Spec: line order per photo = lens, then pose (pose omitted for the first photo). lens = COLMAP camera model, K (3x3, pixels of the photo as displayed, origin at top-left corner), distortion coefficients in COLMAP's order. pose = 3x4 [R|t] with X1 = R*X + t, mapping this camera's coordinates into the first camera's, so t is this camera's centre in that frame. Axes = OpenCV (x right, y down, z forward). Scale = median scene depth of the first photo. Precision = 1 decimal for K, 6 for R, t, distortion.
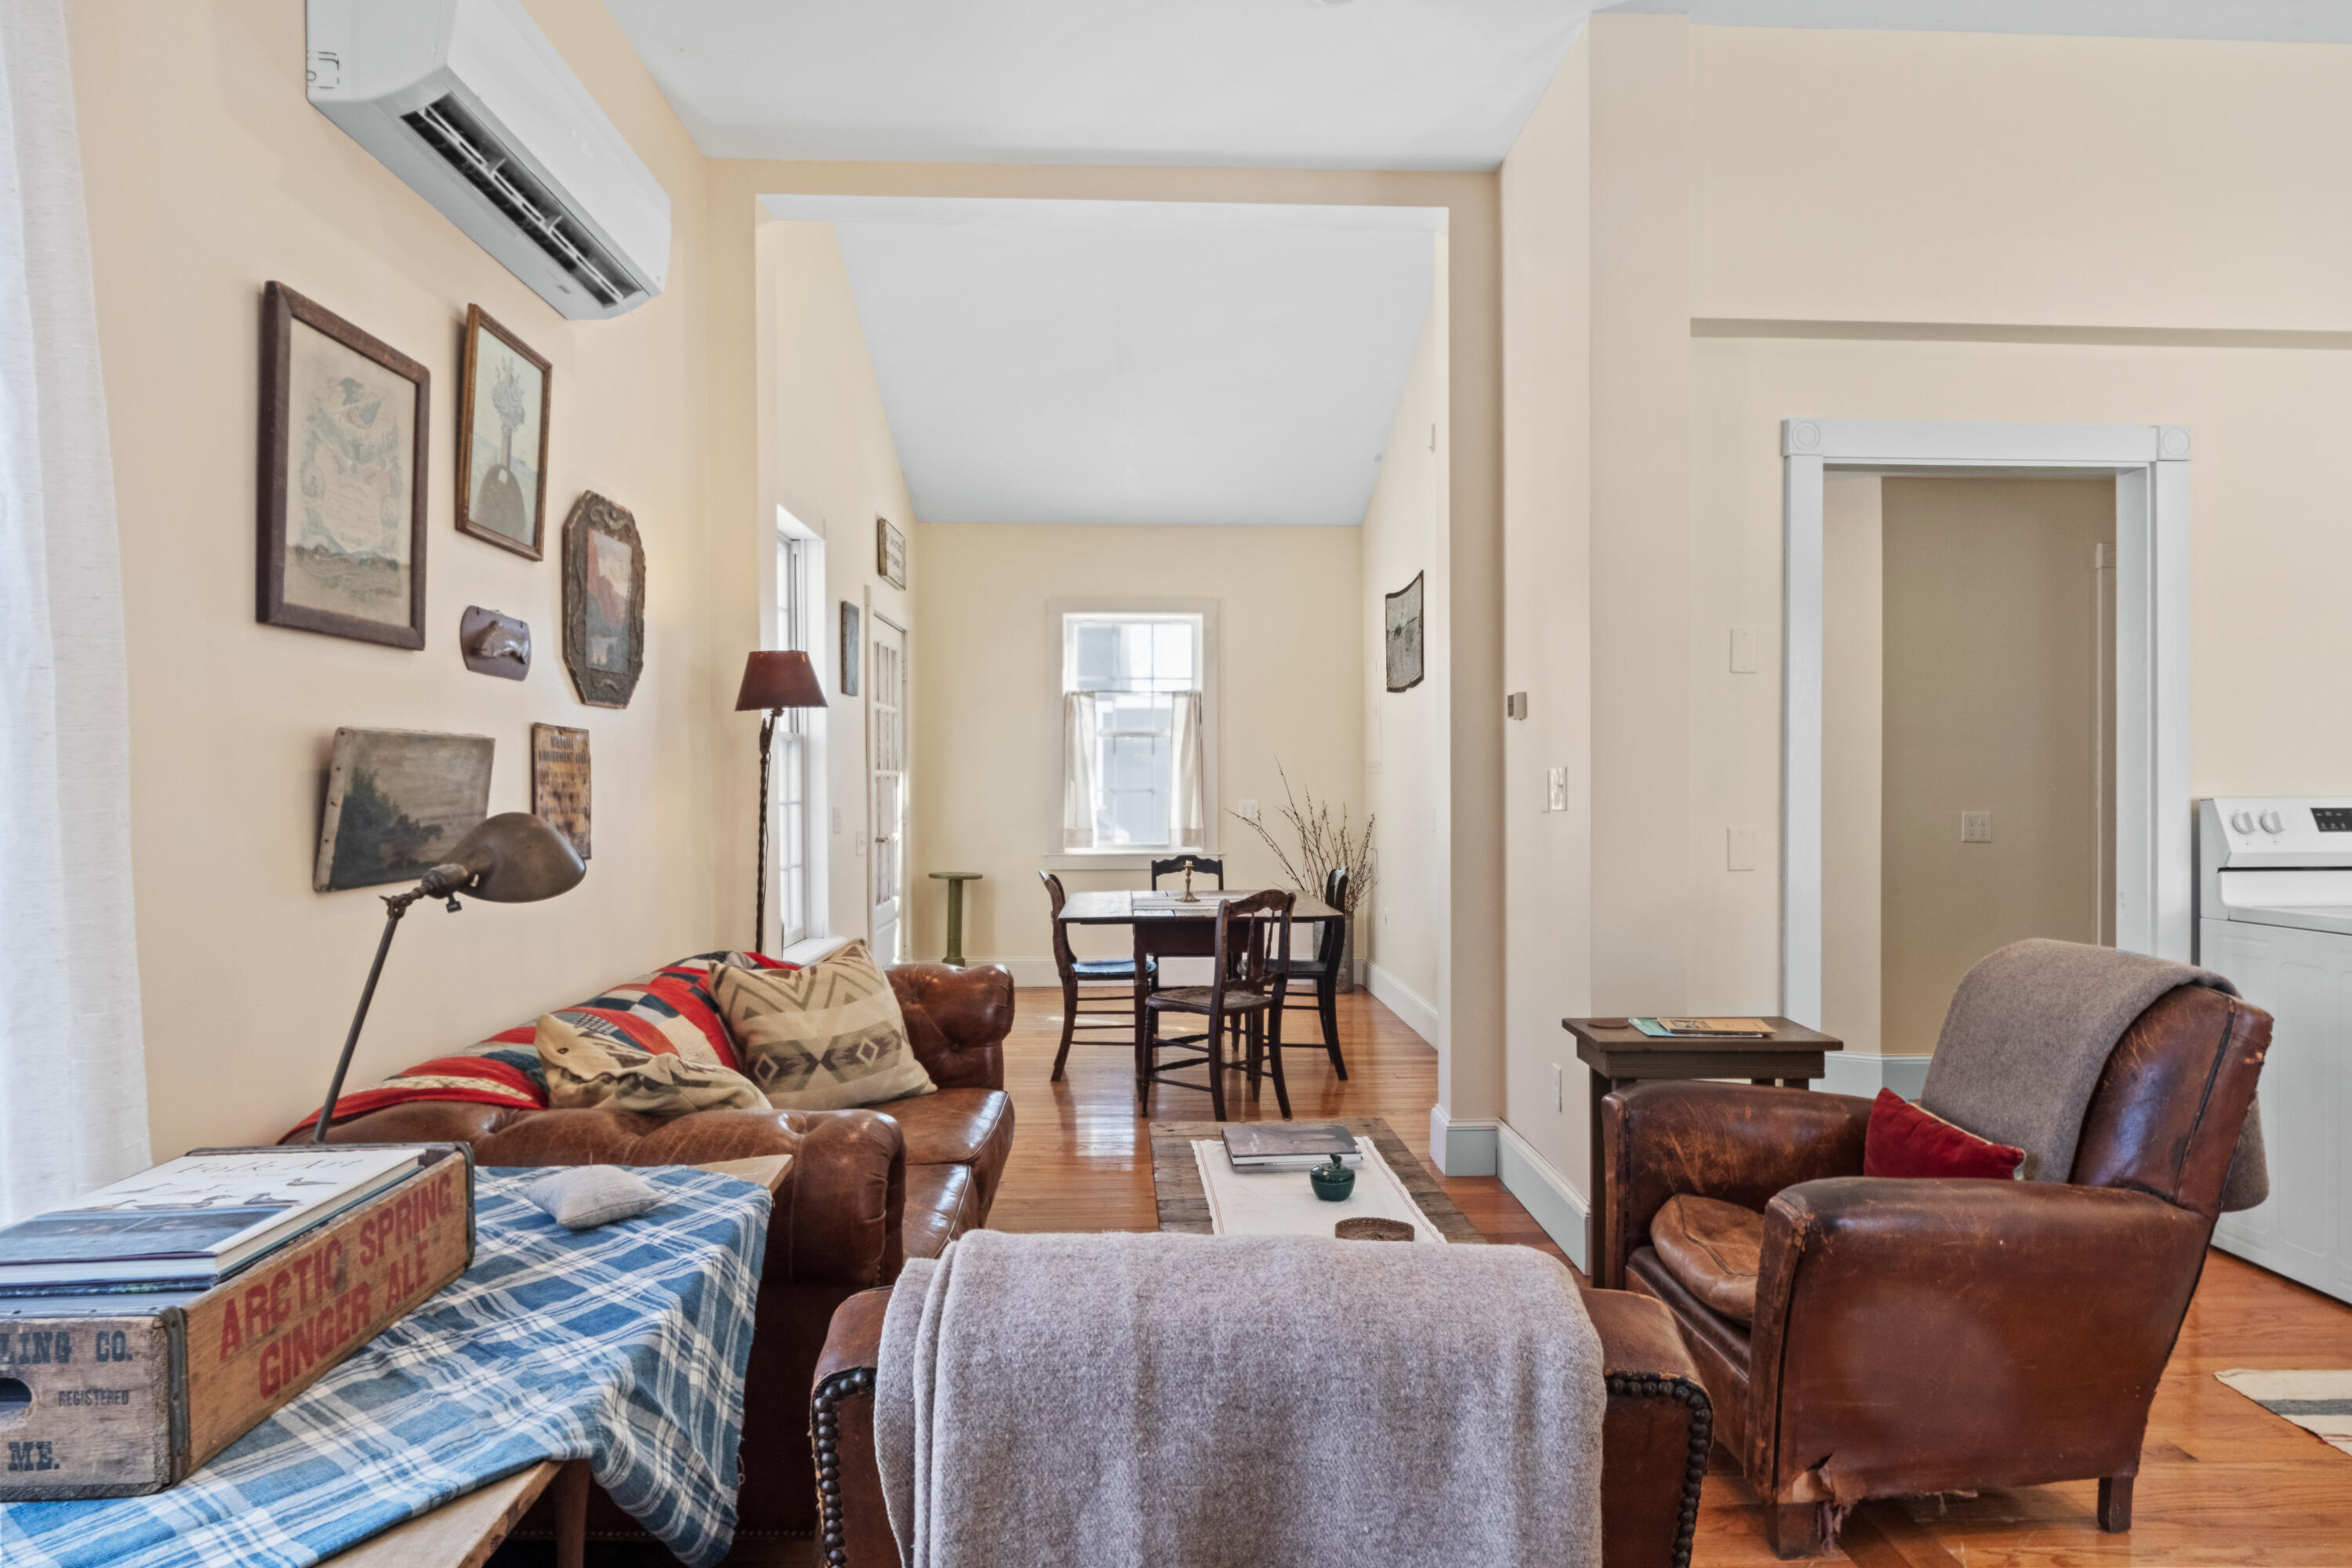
lens RADIAL K [[1302.5, 0, 1183.2], [0, 1302.5, 794.0], [0, 0, 1]] dist [0.005763, -0.006405]
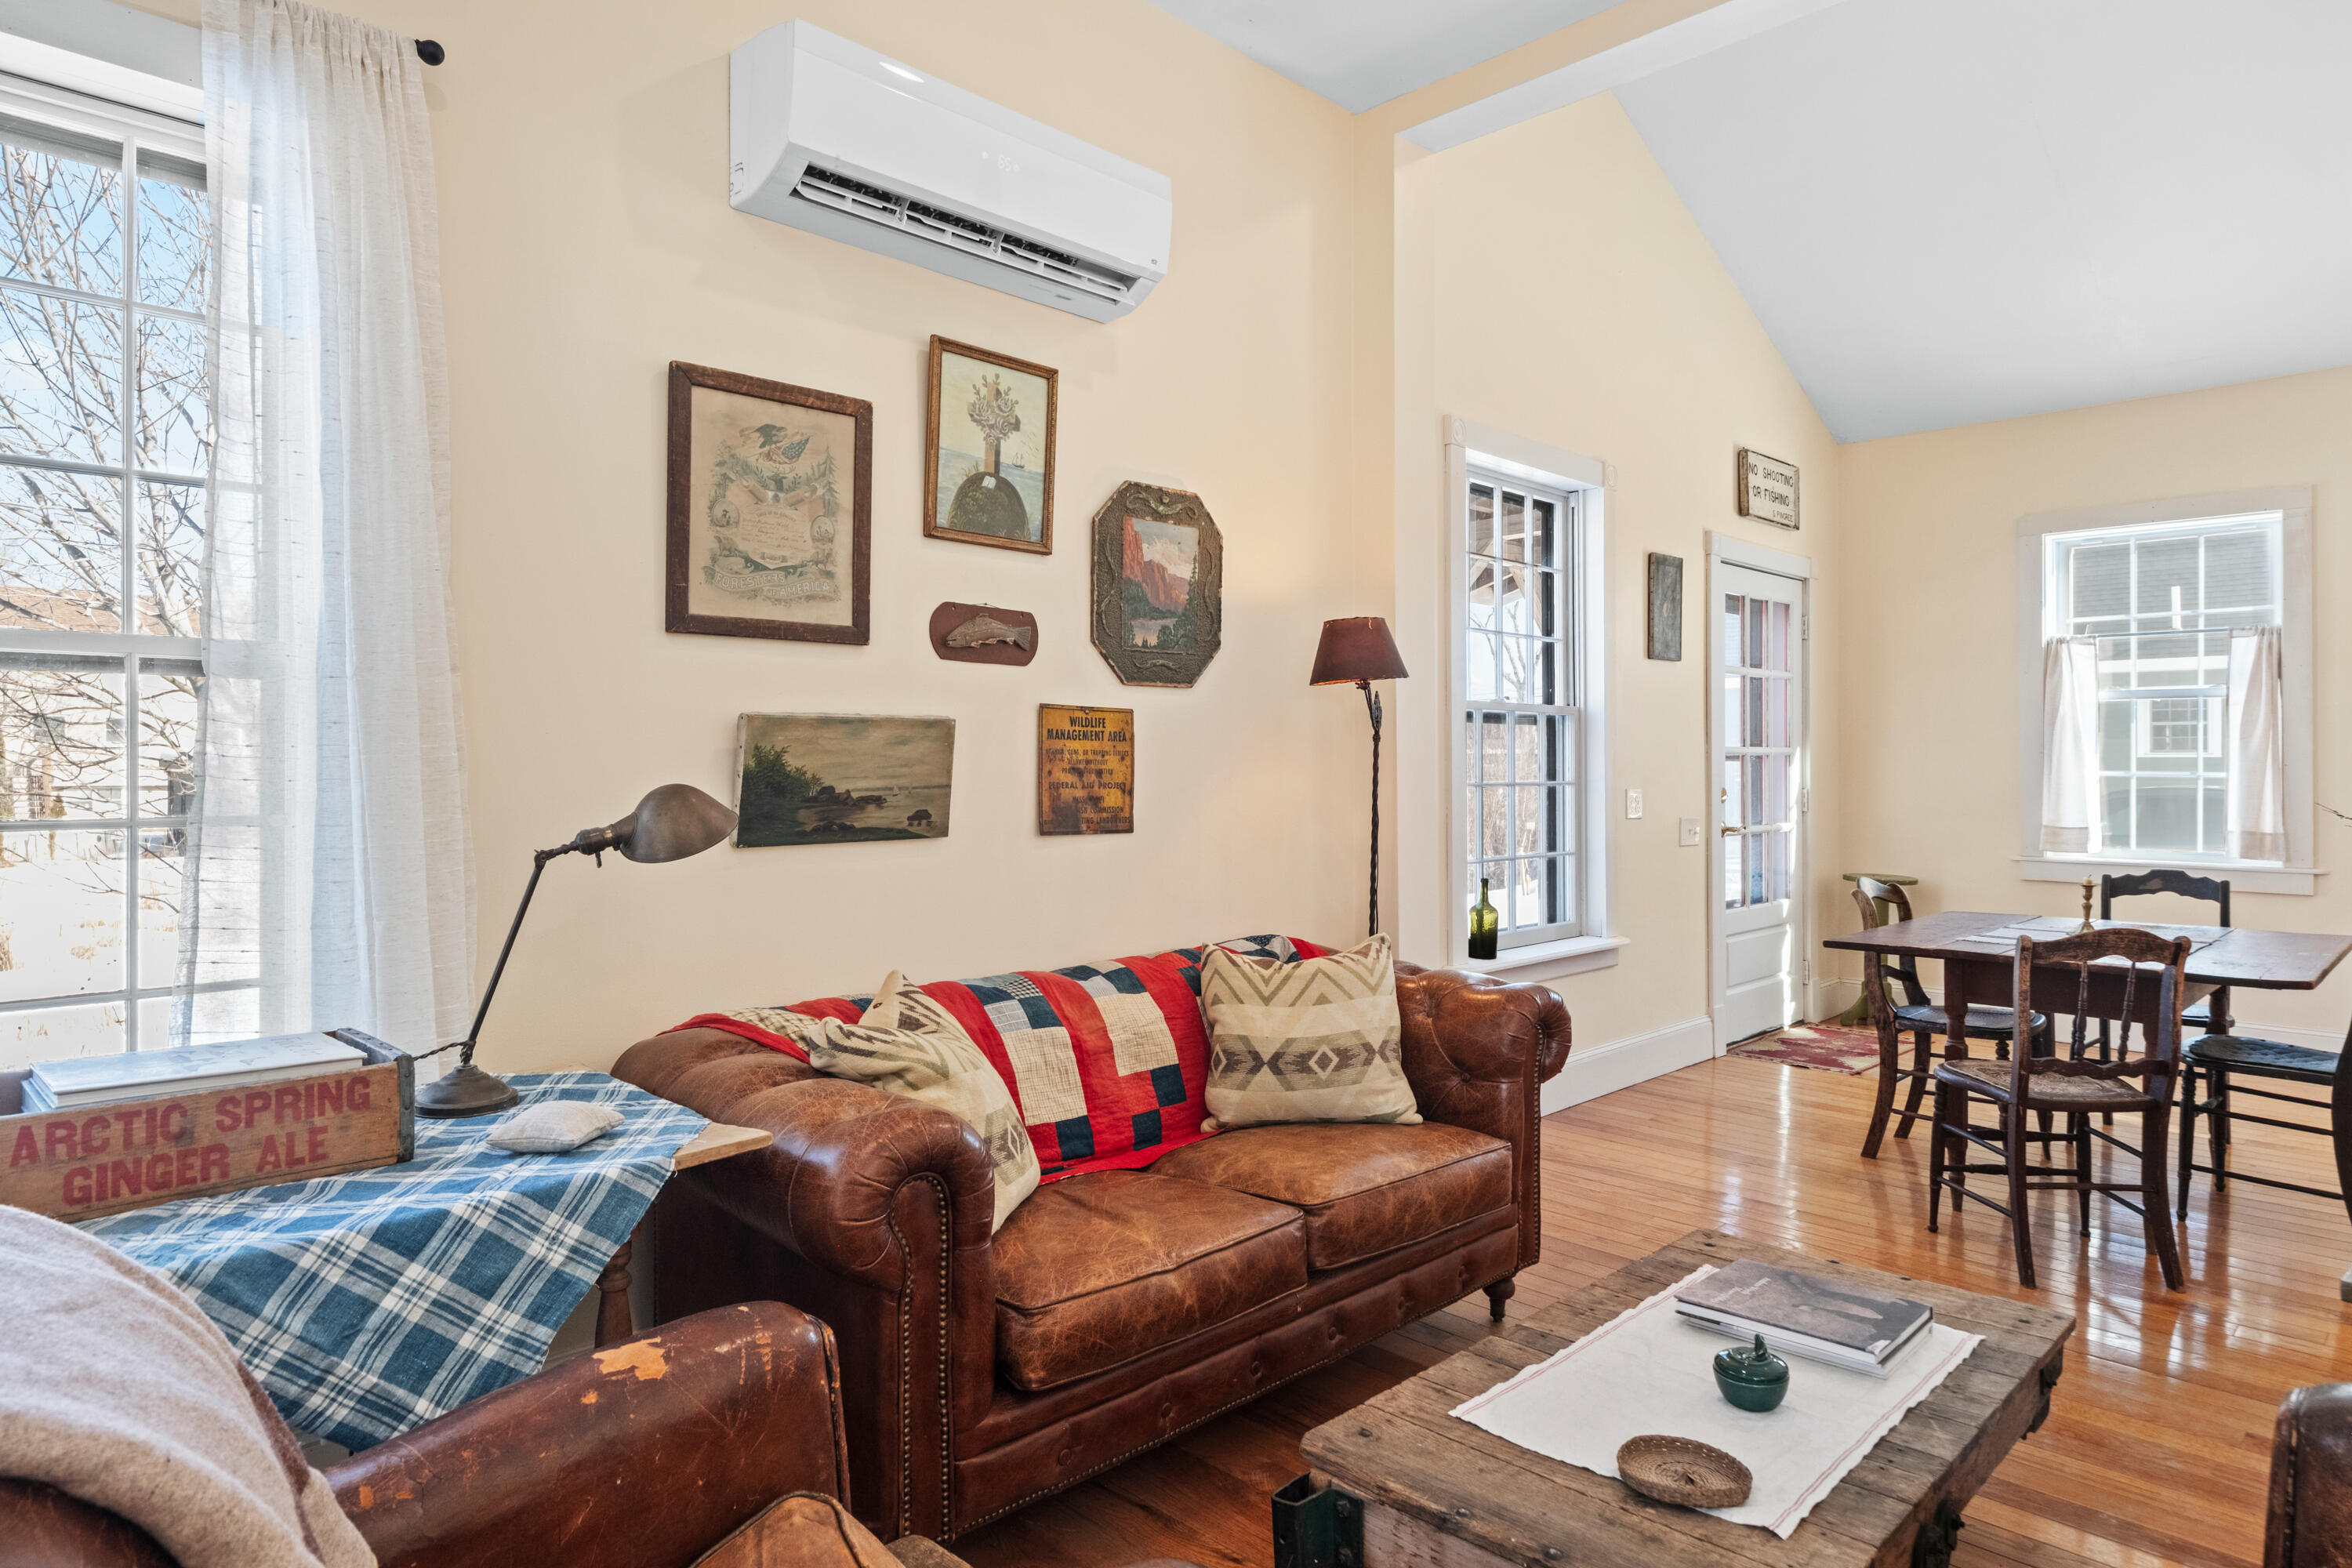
lens RADIAL K [[1359.0, 0, 1179.8], [0, 1359.0, 757.9], [0, 0, 1]] dist [0.008903, -0.006654]
pose [[0.674581, 0.000060, -0.738201, 0.405822], [-0.009280, 0.999922, -0.008398, -0.001458], [0.738143, 0.012516, 0.674528, 0.318649]]
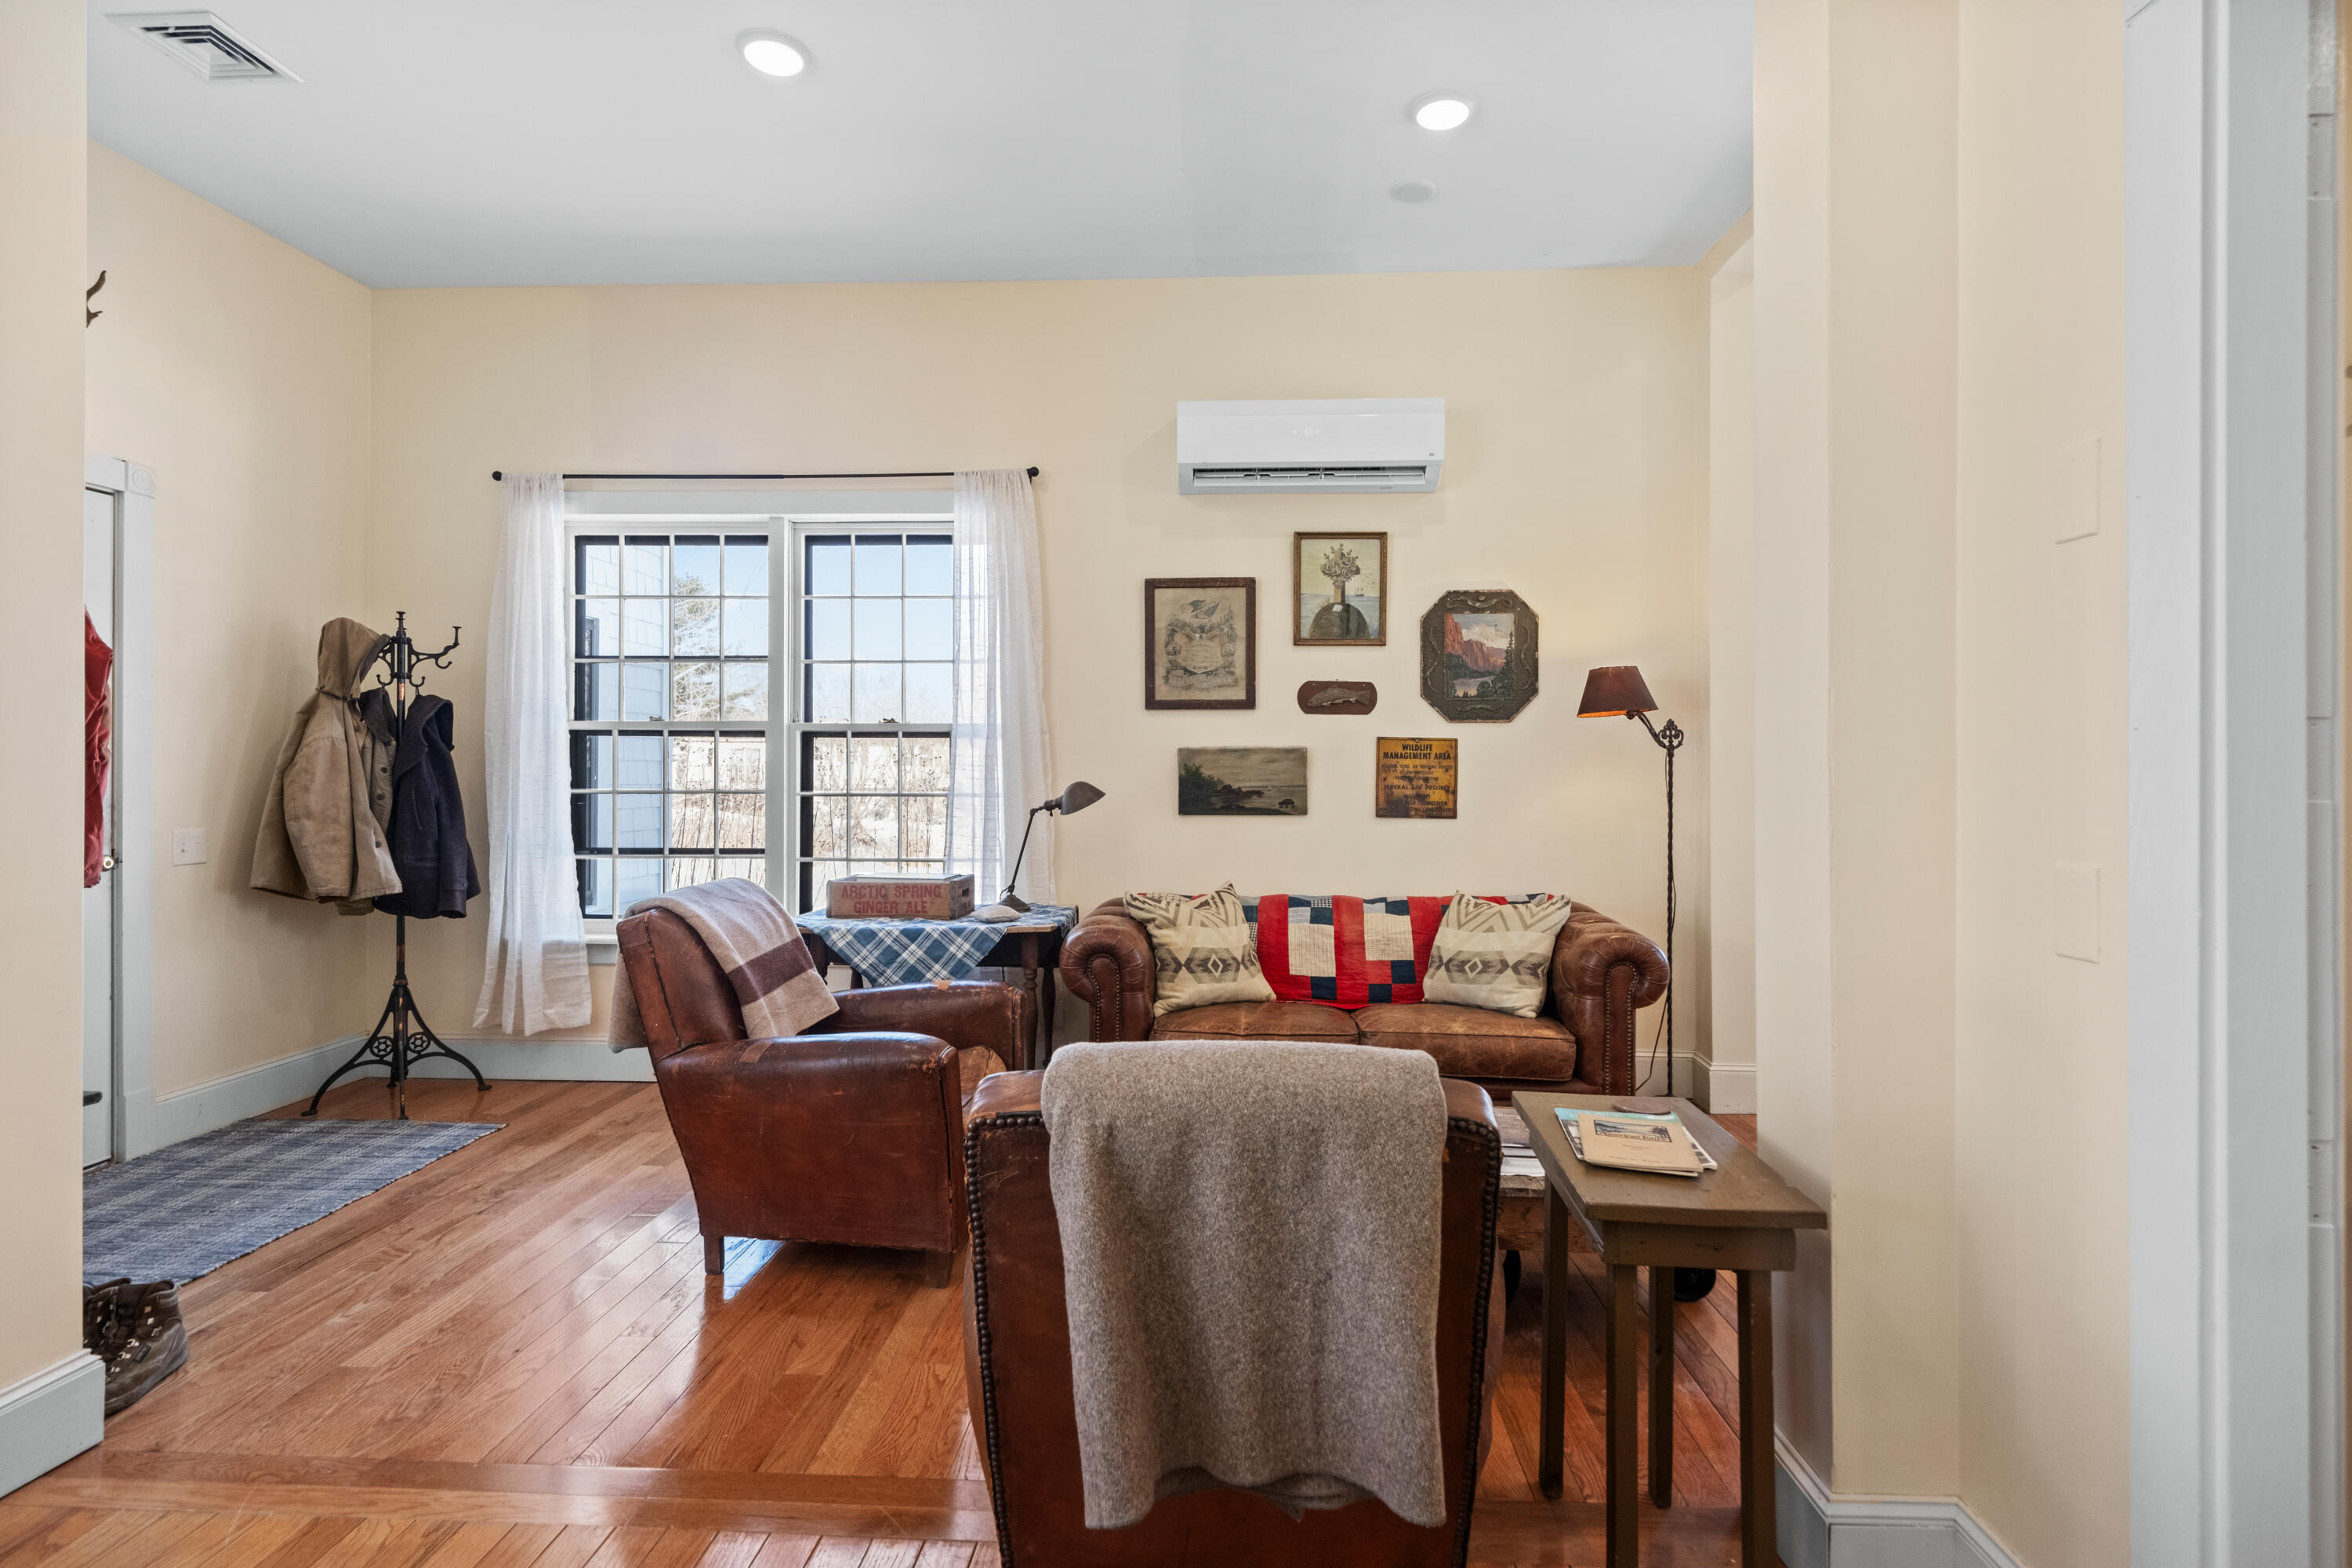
lens RADIAL K [[1133.2, 0, 1193.9], [0, 1133.2, 770.4], [0, 0, 1]] dist [0.013265, -0.004691]
pose [[-0.085097, -0.000241, -0.996373, 1.043443], [-0.011971, 0.999928, 0.000781, -0.007265], [0.996301, 0.011994, -0.085093, 0.864887]]
